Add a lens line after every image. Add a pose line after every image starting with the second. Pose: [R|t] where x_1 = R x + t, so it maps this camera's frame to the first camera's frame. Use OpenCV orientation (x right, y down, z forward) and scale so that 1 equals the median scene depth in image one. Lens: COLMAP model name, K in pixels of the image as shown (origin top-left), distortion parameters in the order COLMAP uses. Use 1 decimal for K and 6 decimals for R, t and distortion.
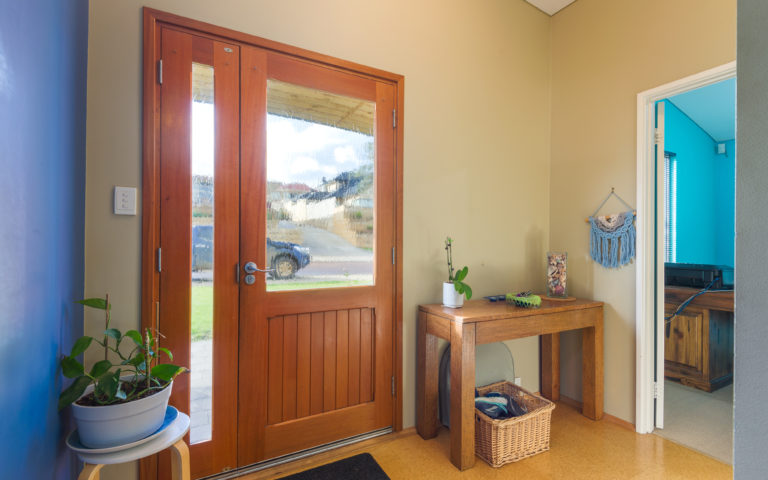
lens RADIAL K [[350.8, 0, 385.0], [0, 350.8, 238.8], [0, 0, 1]] dist [0.008285, -0.000427]
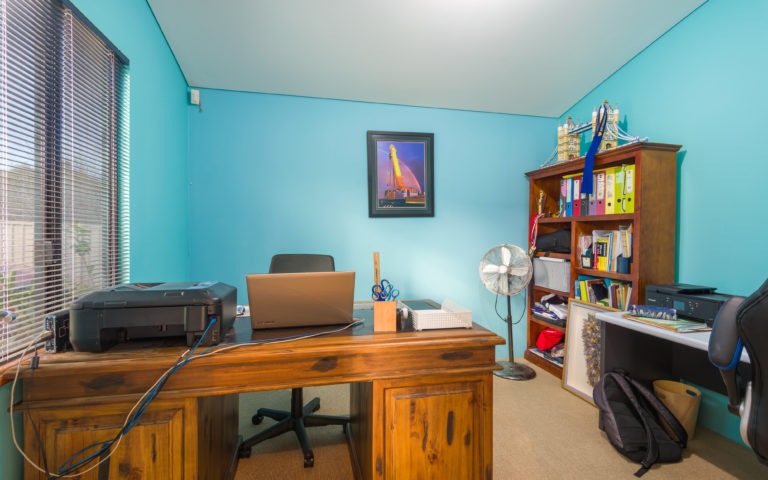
lens RADIAL K [[350.8, 0, 383.1], [0, 350.8, 238.6], [0, 0, 1]] dist [0.008285, -0.000427]
pose [[0.257526, 0.000217, 0.966271, 0.535412], [-0.009352, 0.999954, 0.002268, 0.004783], [-0.966226, -0.009621, 0.257516, 0.642265]]
